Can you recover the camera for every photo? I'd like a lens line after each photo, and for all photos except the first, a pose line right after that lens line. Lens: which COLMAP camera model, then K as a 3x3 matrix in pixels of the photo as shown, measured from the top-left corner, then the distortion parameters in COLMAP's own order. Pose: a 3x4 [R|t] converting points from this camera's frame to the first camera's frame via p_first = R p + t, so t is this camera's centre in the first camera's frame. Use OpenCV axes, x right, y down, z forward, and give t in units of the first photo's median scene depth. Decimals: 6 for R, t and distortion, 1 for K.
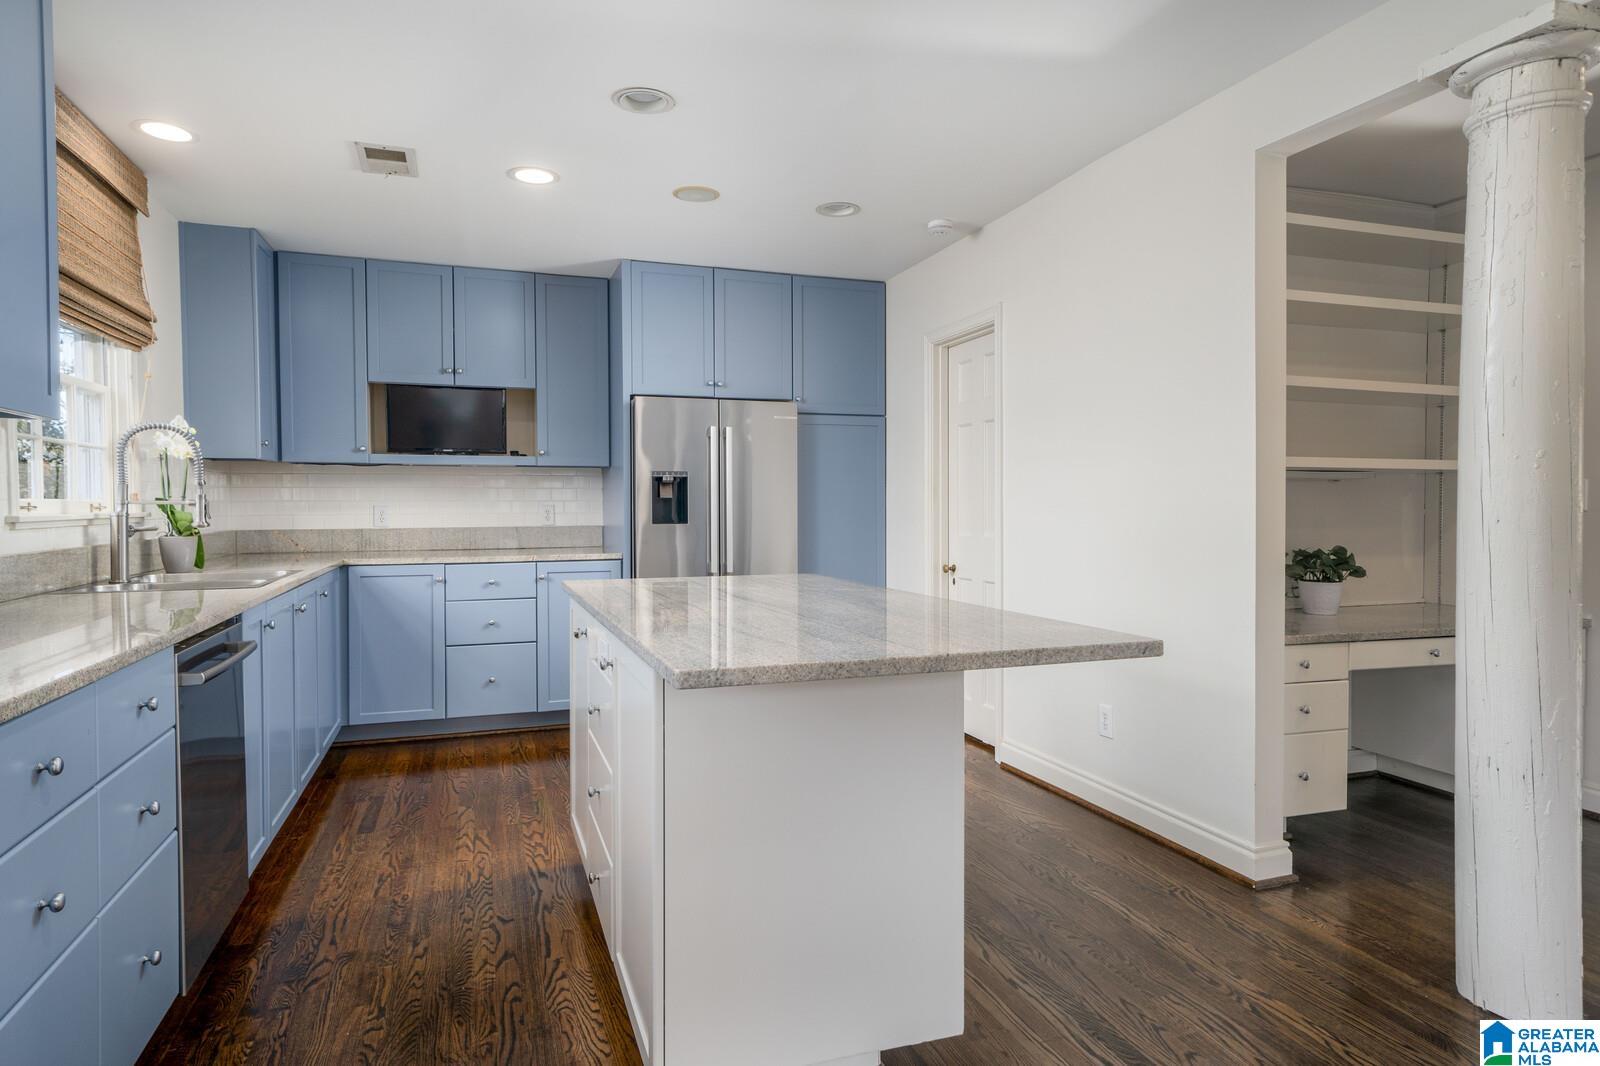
lens RADIAL K [[939.8, 0, 800.0], [0, 939.8, 533.0], [0, 0, 1]] dist [0.004812, 0.002799]
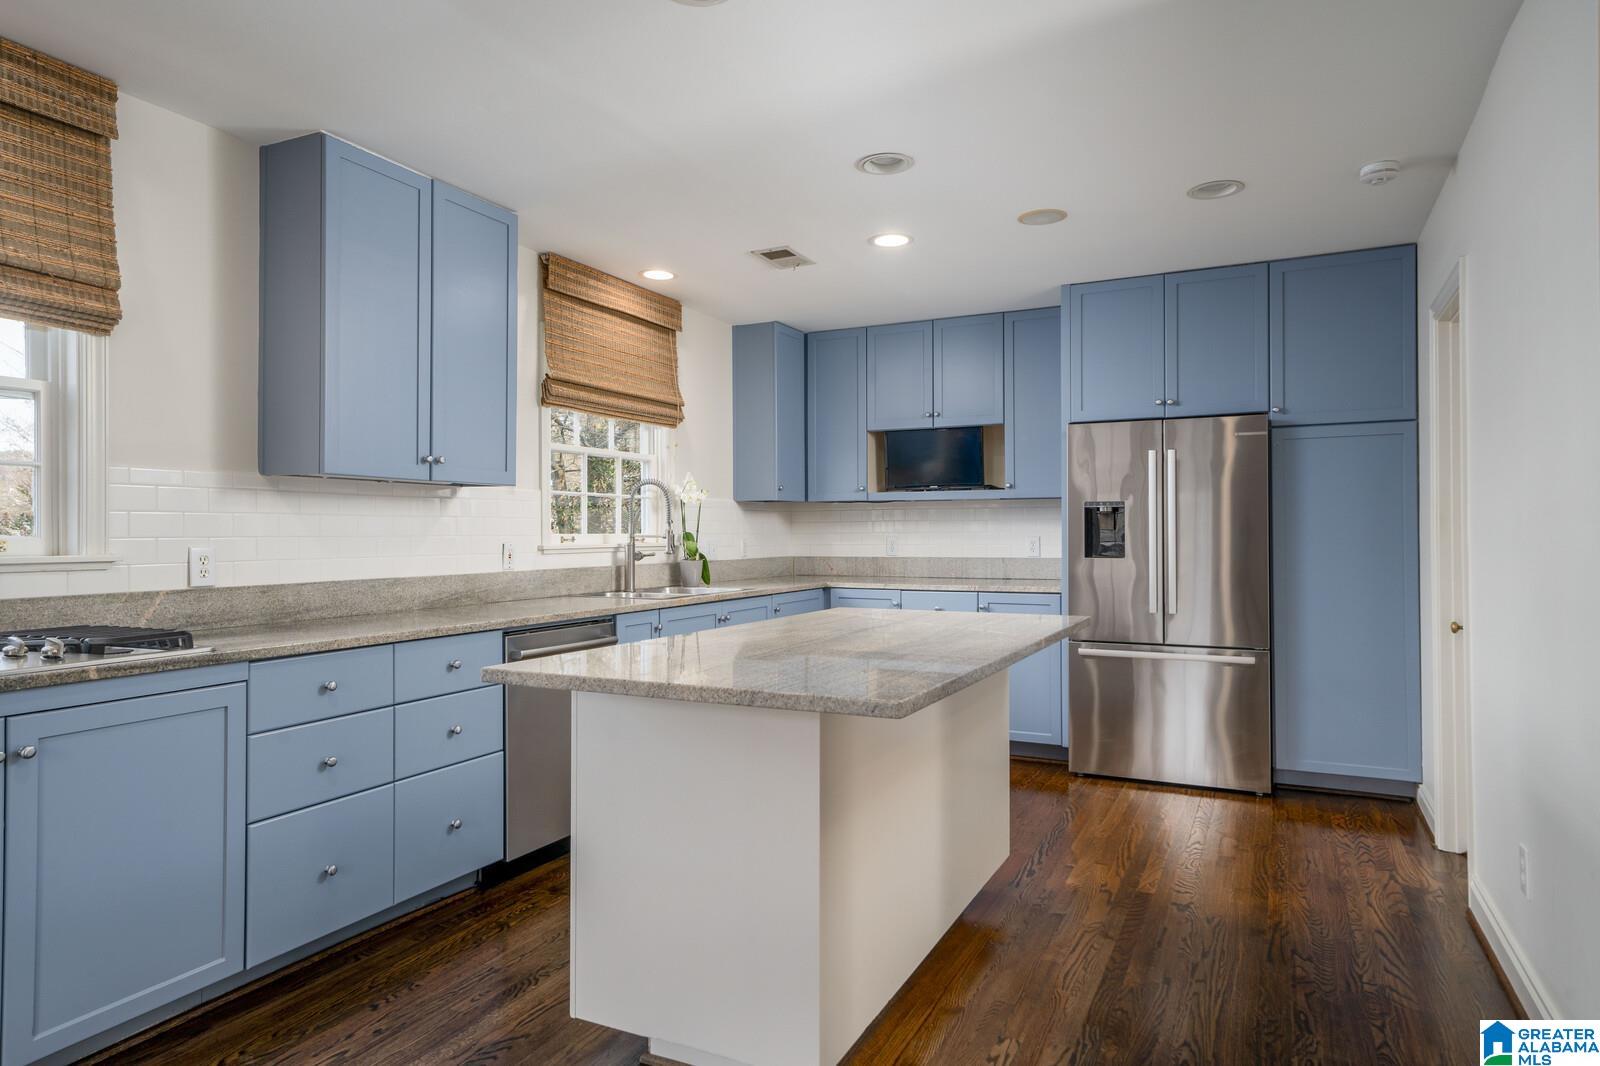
lens RADIAL K [[956.3, 0, 742.5], [0, 956.3, 538.5], [0, 0, 1]] dist [0.006273, 0.002375]
pose [[0.667105, 0.004250, -0.744952, 0.330520], [-0.021279, 0.999684, -0.013352, -0.008682], [0.744660, 0.024760, 0.666985, 0.097919]]
